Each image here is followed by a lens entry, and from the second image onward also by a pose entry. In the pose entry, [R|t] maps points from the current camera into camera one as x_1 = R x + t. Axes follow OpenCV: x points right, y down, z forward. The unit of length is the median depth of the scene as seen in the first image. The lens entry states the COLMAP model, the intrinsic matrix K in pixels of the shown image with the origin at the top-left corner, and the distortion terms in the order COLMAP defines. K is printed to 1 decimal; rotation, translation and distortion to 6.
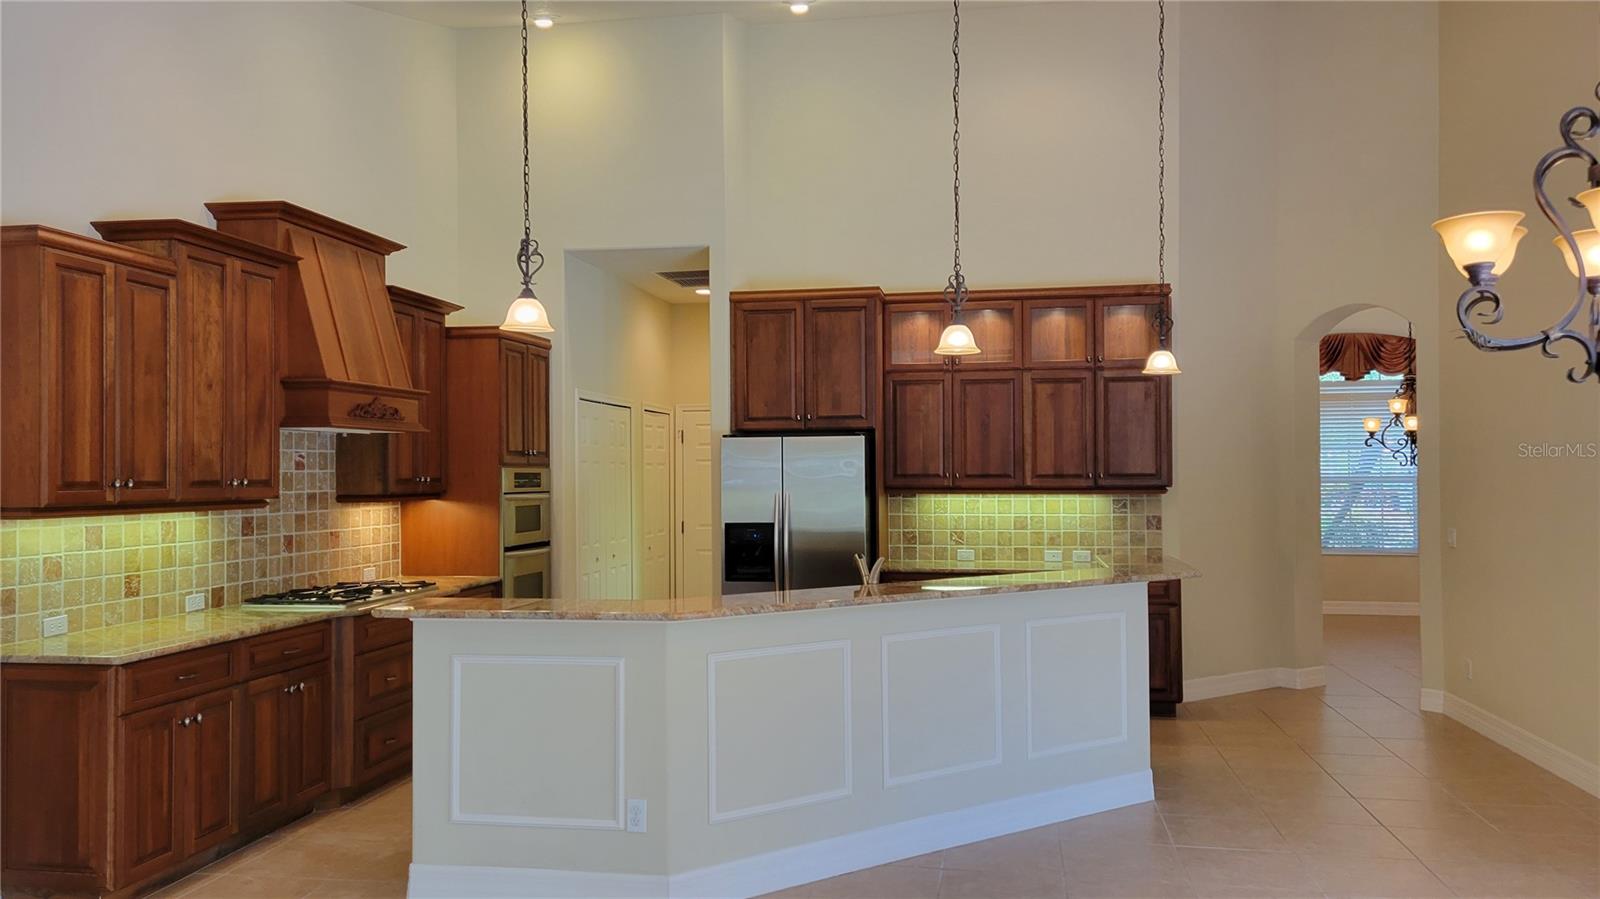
lens RADIAL K [[1196.4, 0, 798.9], [0, 1196.4, 437.7], [0, 0, 1]] dist [0.063803, -0.042462]
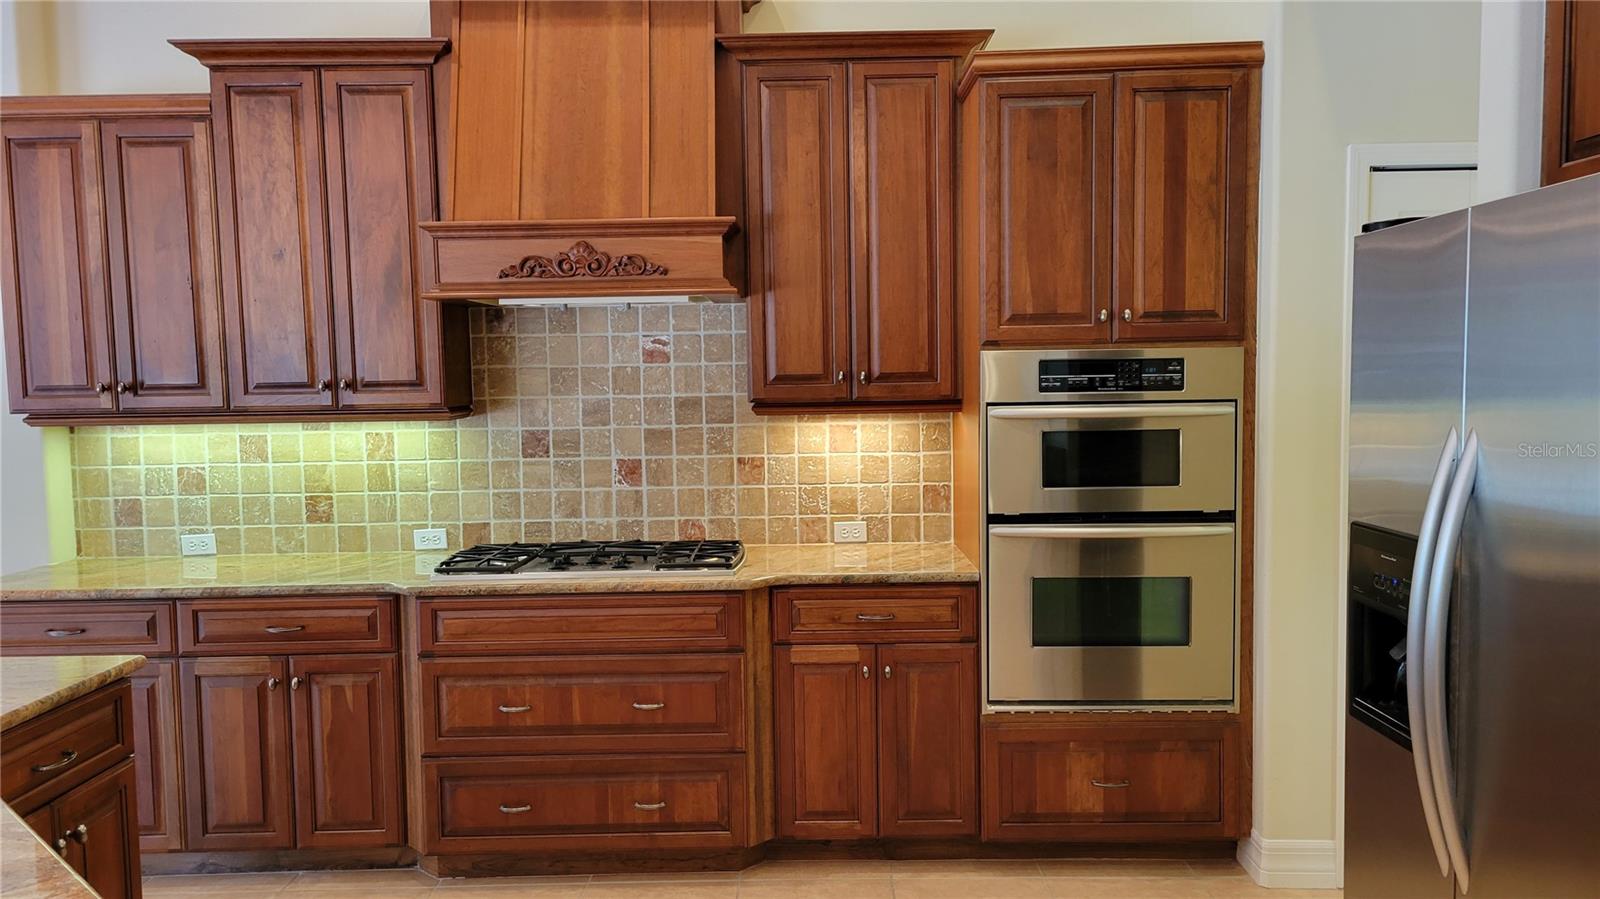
lens RADIAL K [[1196.4, 0, 799.8], [0, 1196.4, 456.4], [0, 0, 1]] dist [0.063803, -0.042462]
pose [[0.166171, 0.071788, -0.983480, 0.220894], [0.045850, 0.995705, 0.080427, 0.025059], [0.985030, -0.058457, 0.162166, 0.848498]]
